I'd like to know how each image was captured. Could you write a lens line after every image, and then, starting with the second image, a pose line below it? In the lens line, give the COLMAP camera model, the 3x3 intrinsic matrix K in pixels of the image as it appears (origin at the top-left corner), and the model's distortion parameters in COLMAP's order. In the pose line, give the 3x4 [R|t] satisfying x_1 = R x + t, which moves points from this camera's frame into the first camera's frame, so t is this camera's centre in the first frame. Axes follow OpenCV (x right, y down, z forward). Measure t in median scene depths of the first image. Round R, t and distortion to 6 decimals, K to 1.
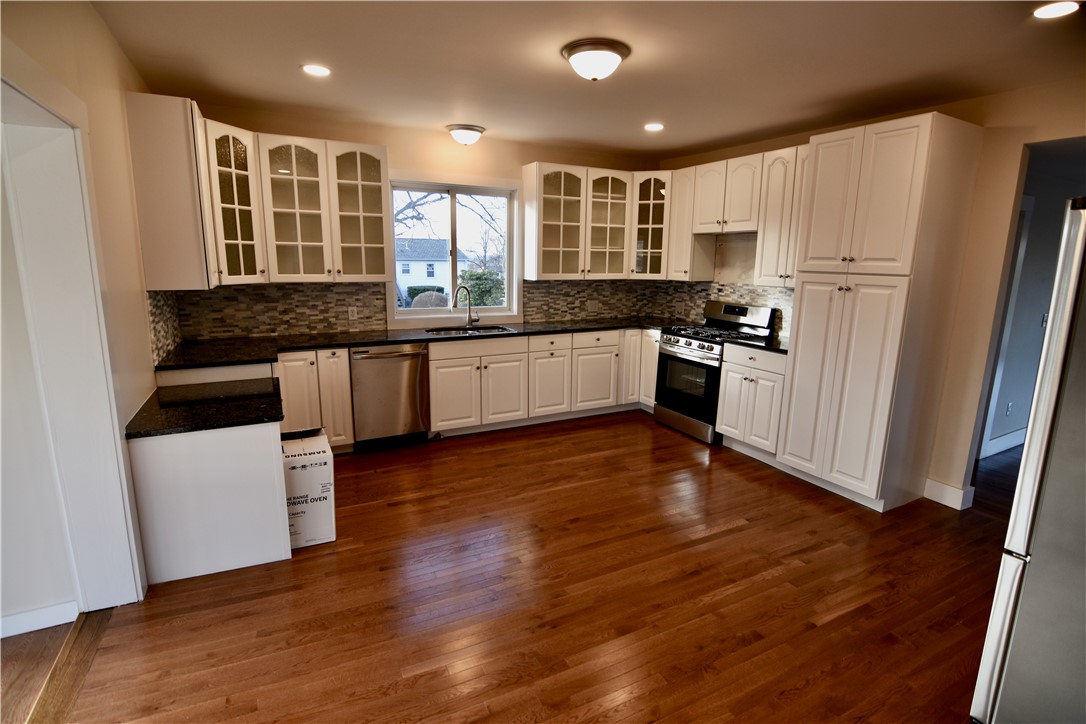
lens RADIAL K [[524.1, 0, 543.9], [0, 524.1, 360.7], [0, 0, 1]] dist [-0.013342, -0.005216]
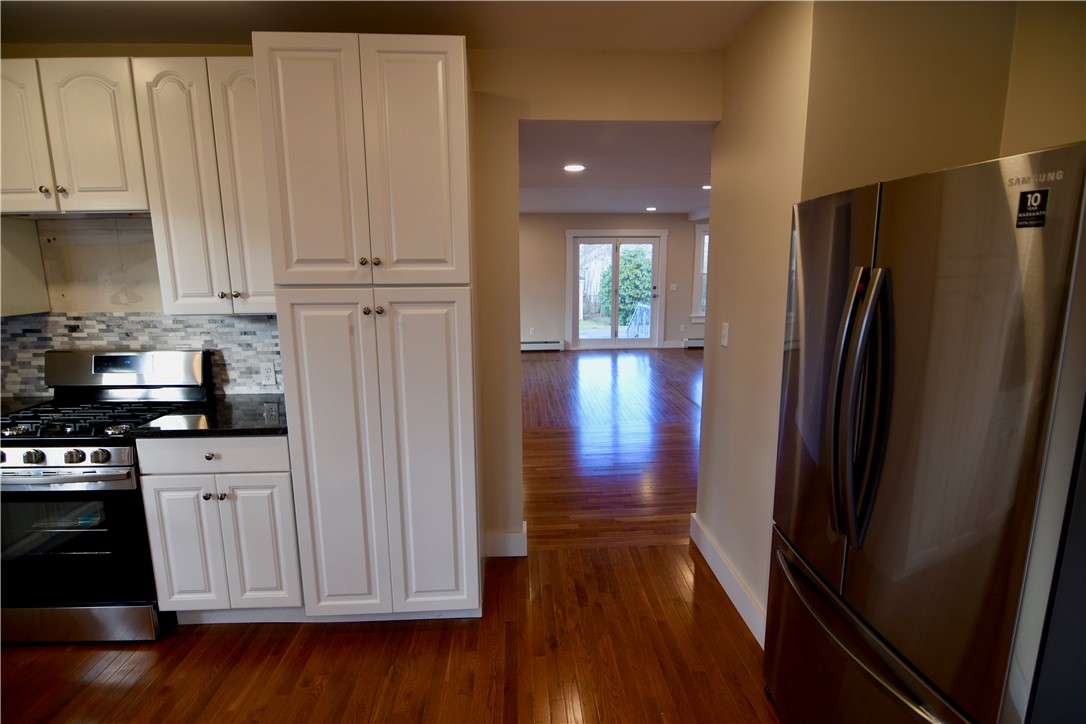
lens RADIAL K [[524.1, 0, 546.8], [0, 524.1, 363.2], [0, 0, 1]] dist [-0.013342, -0.005216]
pose [[0.417819, -0.179719, 0.890577, 0.078135], [0.185432, 0.976475, 0.110057, -0.074623], [-0.889406, 0.119157, 0.441315, 0.387746]]
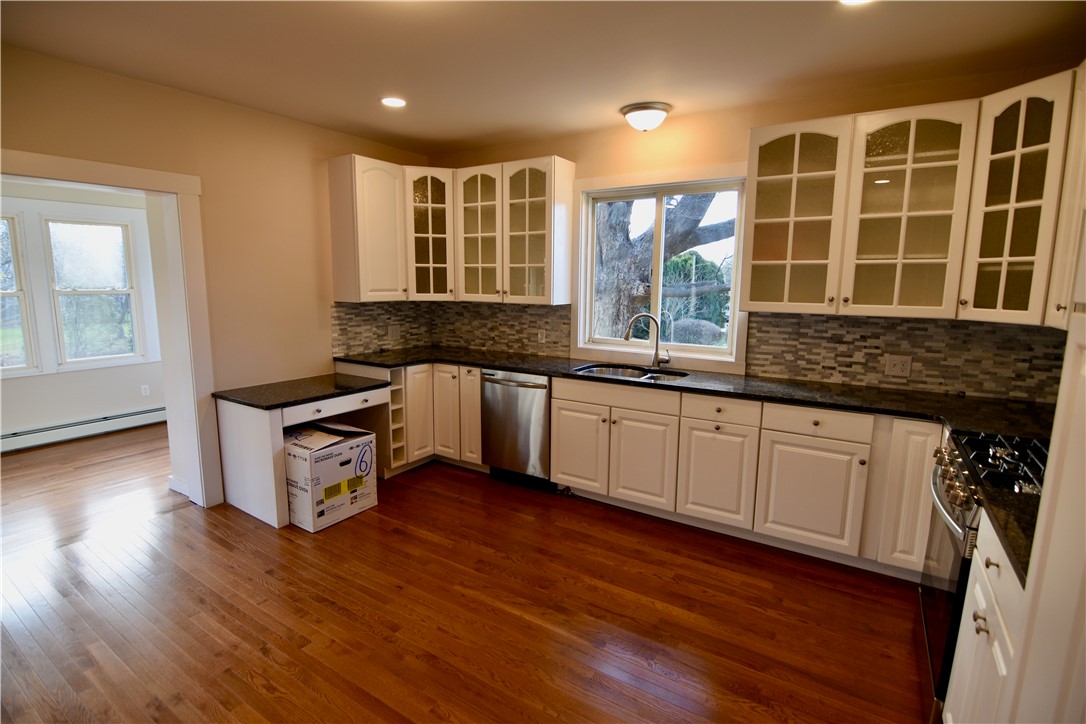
lens RADIAL K [[524.1, 0, 544.1], [0, 524.1, 358.9], [0, 0, 1]] dist [-0.013342, -0.005216]
pose [[0.493452, 0.120182, -0.861430, 0.434720], [-0.168884, 0.984797, 0.040652, -0.082637], [0.853219, 0.125421, 0.506247, 0.481977]]
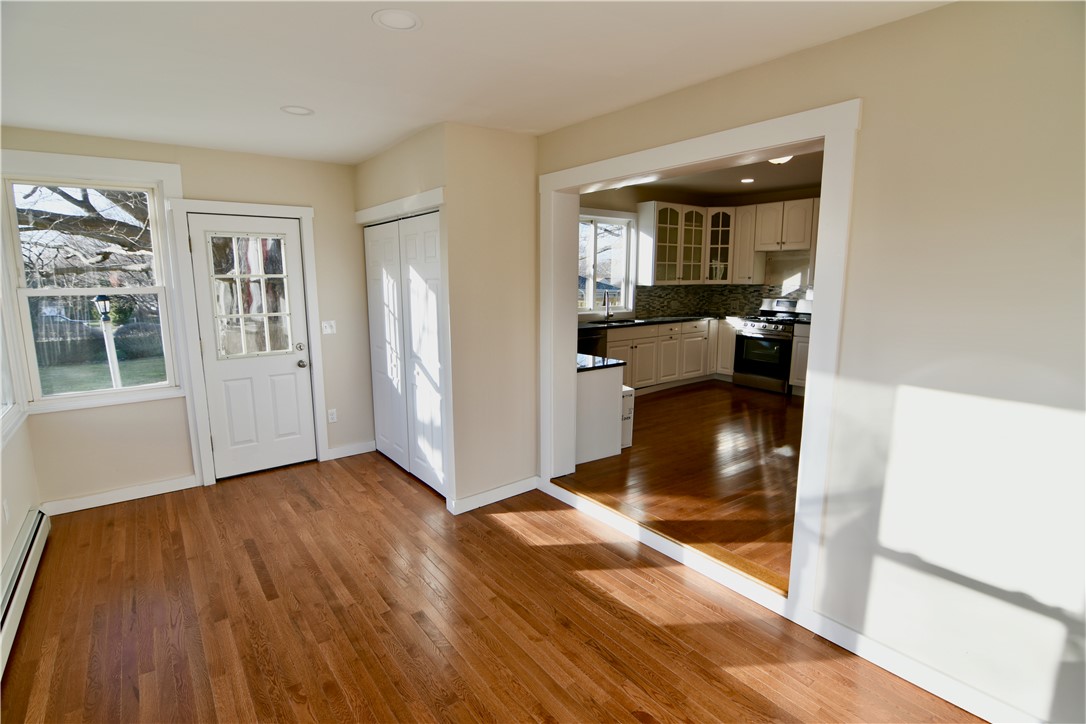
lens RADIAL K [[524.1, 0, 537.4], [0, 524.1, 366.2], [0, 0, 1]] dist [-0.013342, -0.005216]
pose [[0.987365, -0.043119, 0.152482, -0.542946], [0.045836, 0.998846, -0.014348, 0.066060], [-0.151688, 0.021156, 0.988202, -0.322340]]
